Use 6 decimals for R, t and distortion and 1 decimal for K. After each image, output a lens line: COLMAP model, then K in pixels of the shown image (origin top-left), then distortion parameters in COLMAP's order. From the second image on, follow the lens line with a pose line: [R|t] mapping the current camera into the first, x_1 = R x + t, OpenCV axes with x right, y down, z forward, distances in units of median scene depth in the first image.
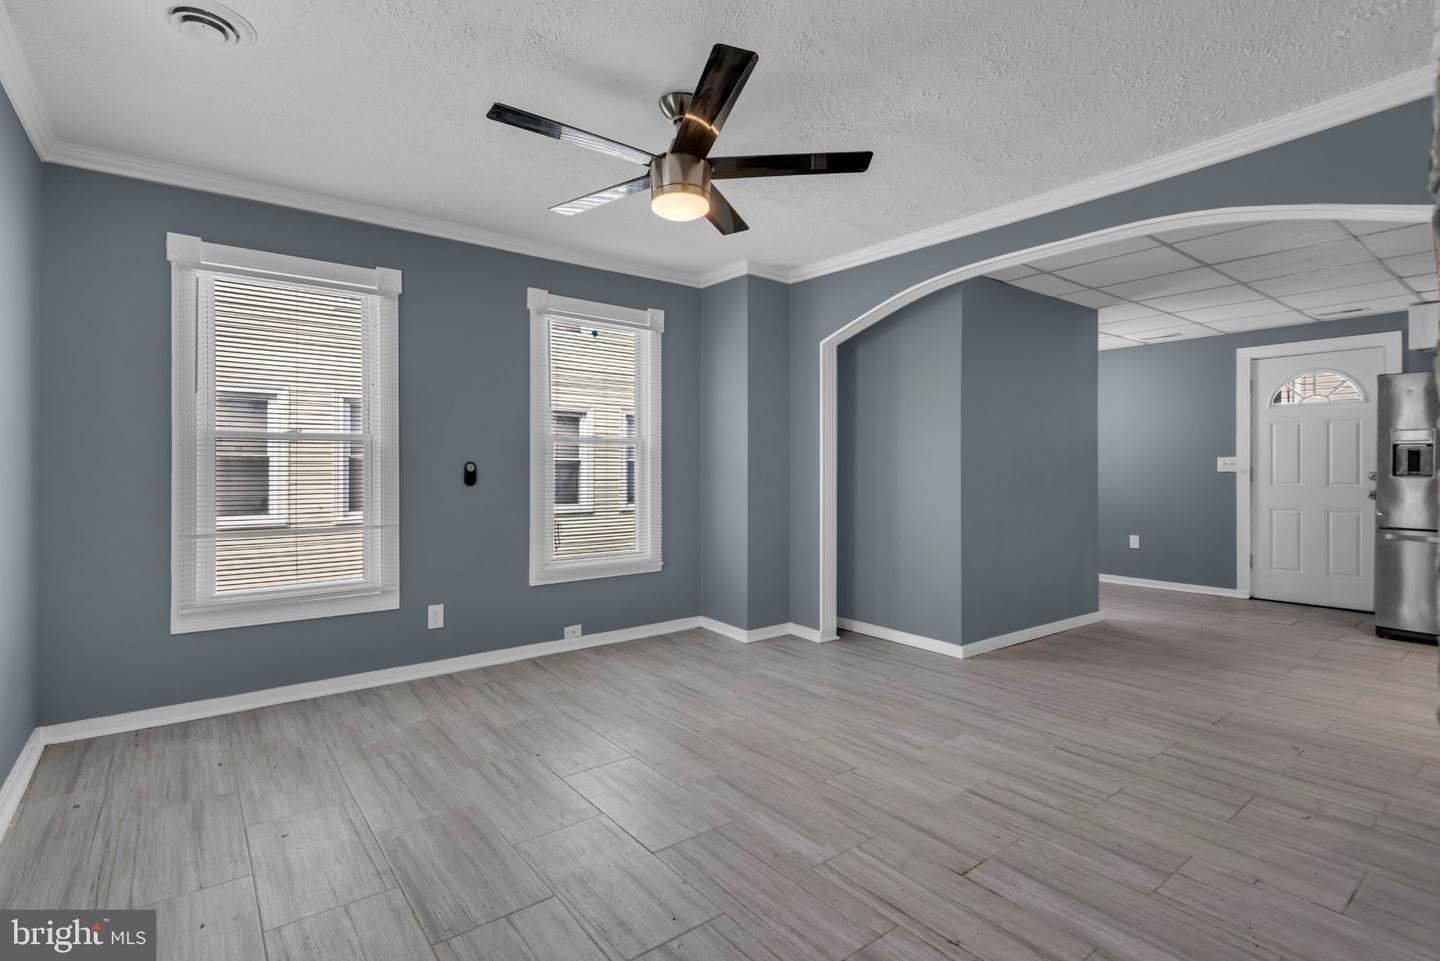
lens RADIAL K [[689.3, 0, 716.7], [0, 689.3, 481.3], [0, 0, 1]] dist [0.042528, -0.001744]
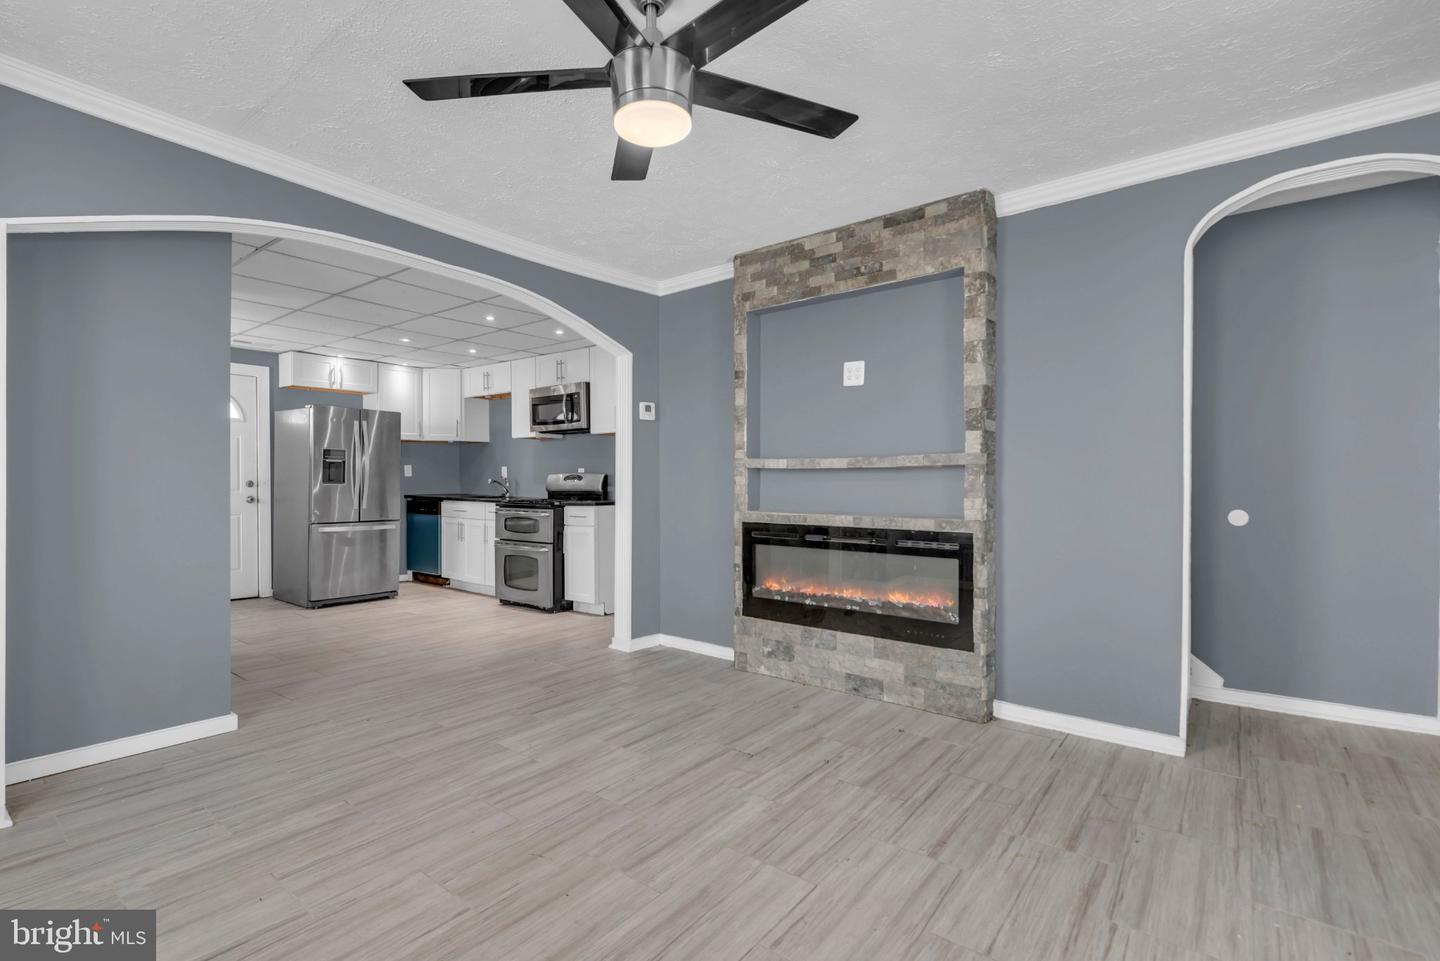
lens RADIAL K [[667.2, 0, 702.7], [0, 667.2, 476.7], [0, 0, 1]] dist [0.035904, -0.003030]
pose [[-0.230382, 0.003634, 0.973094, -0.681610], [0.010283, 0.999946, -0.001300, -0.014573], [-0.973046, 0.009707, -0.230407, 0.974062]]
